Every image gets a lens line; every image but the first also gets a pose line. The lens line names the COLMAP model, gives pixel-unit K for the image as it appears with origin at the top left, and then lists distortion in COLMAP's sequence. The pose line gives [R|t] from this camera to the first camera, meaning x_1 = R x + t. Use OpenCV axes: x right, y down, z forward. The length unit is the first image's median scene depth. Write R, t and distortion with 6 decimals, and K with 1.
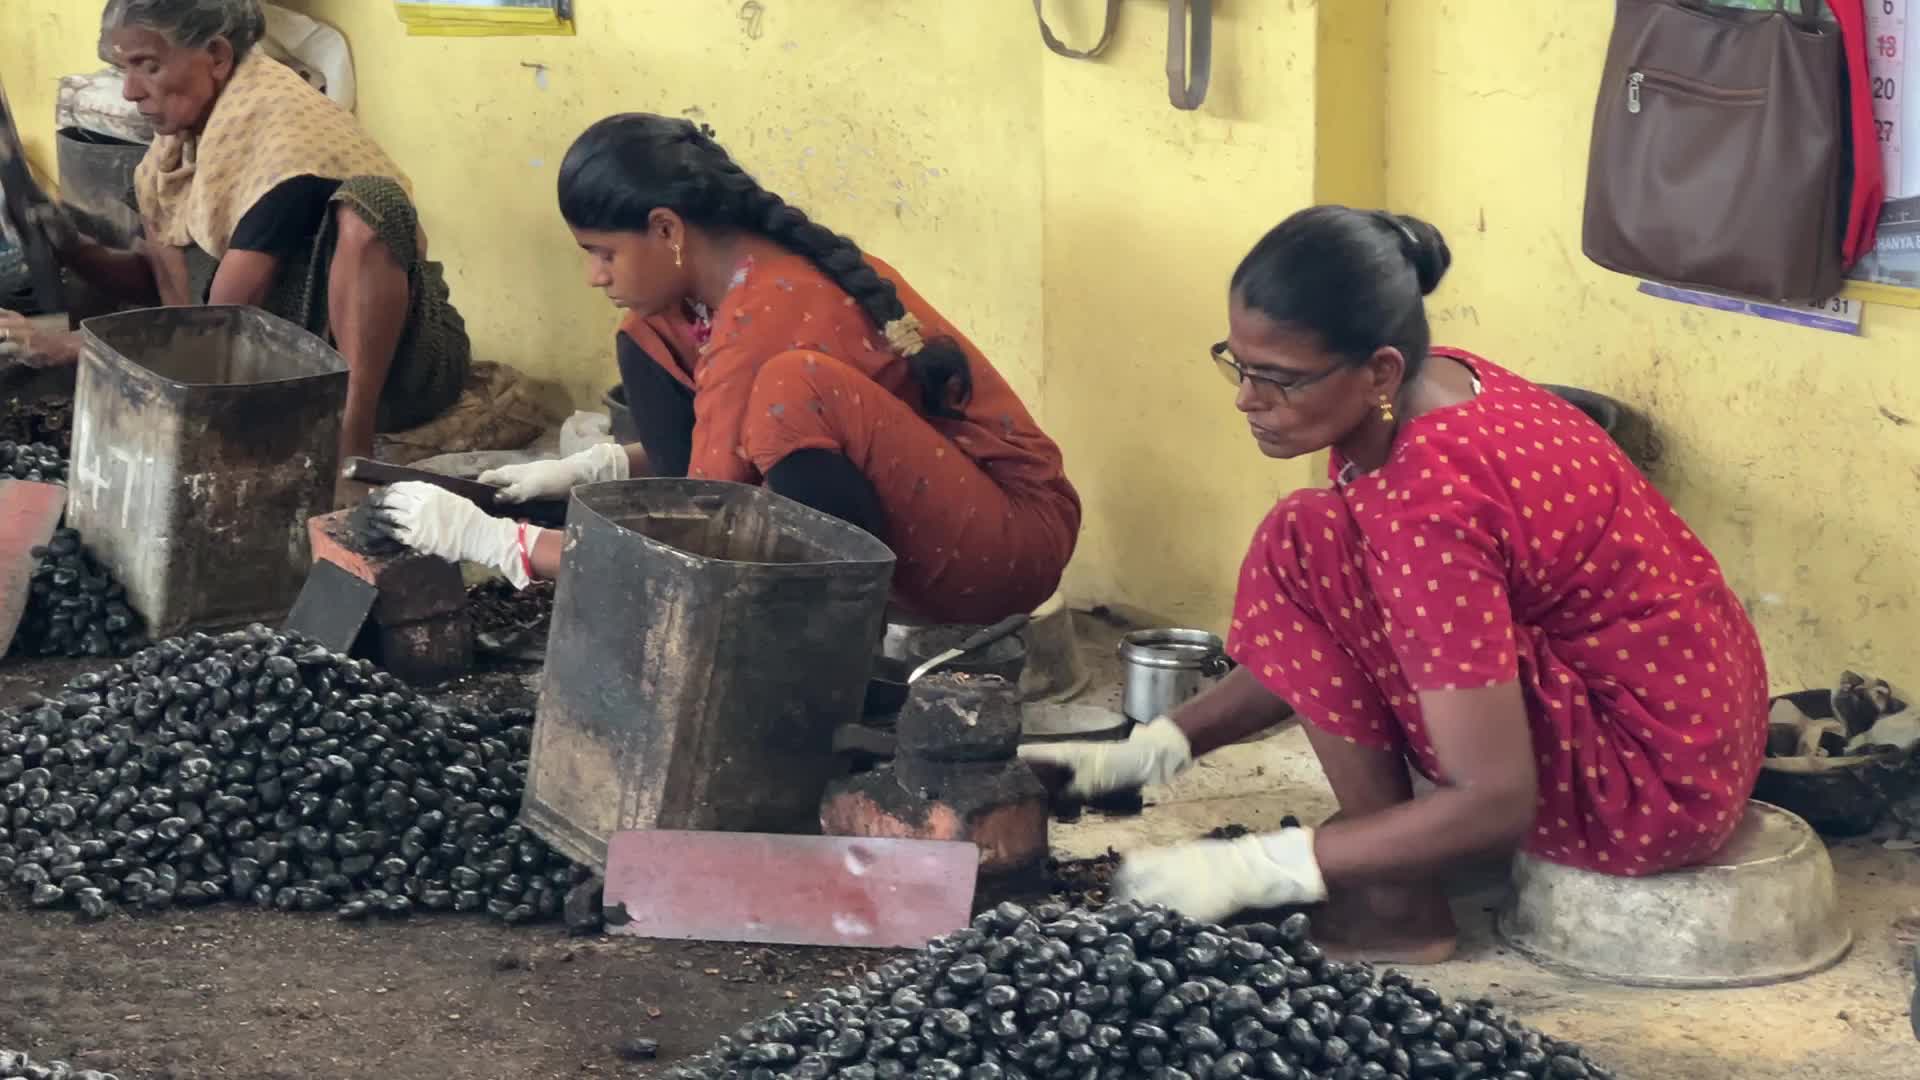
lens RADIAL K [[4638.0, 0, 960.0], [0, 4638.0, 540.0], [0, 0, 1]] dist [-0.130055, 4.317289]
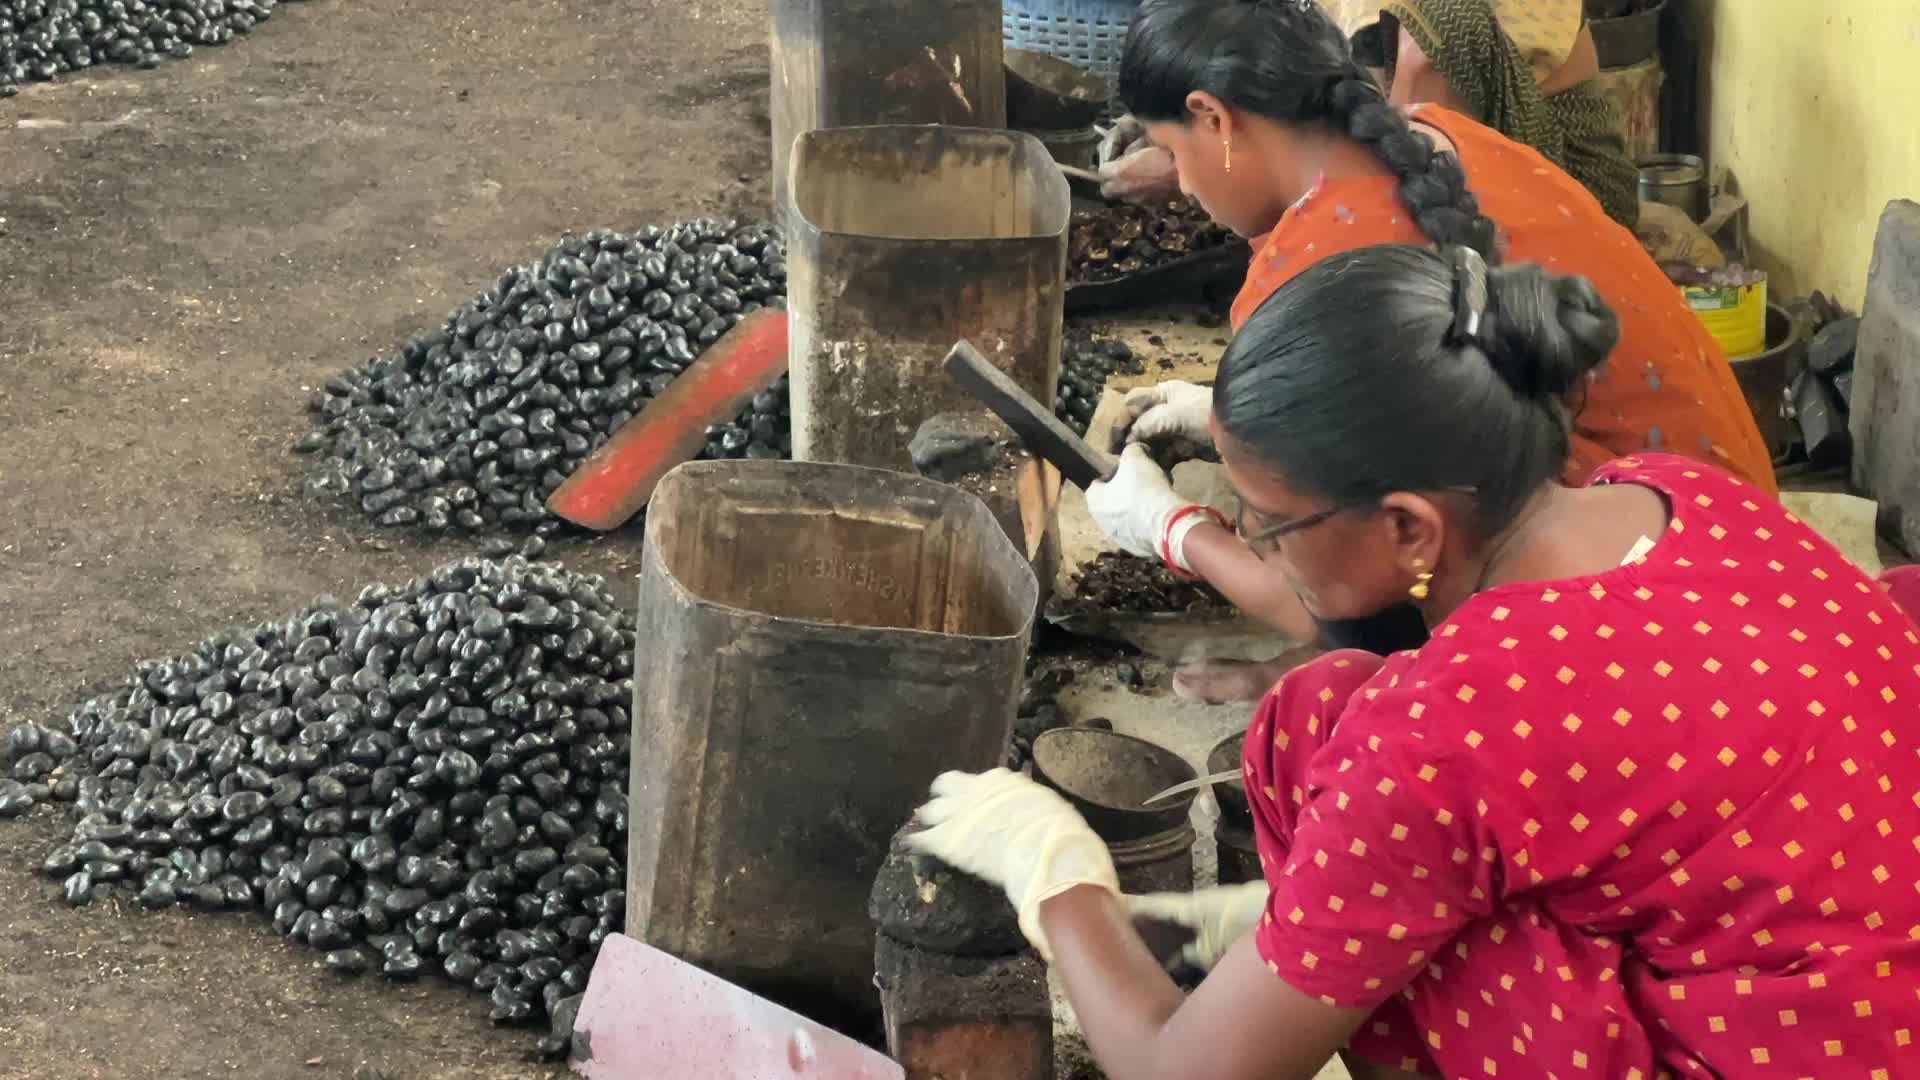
lens RADIAL K [[4638.0, 0, 960.0], [0, 4638.0, 540.0], [0, 0, 1]] dist [-0.130055, 4.317289]
pose [[0.835037, 0.171759, -0.522697, 0.340340], [-0.136103, 0.984982, 0.106235, -0.083207], [0.533094, -0.017570, 0.845873, 0.394013]]
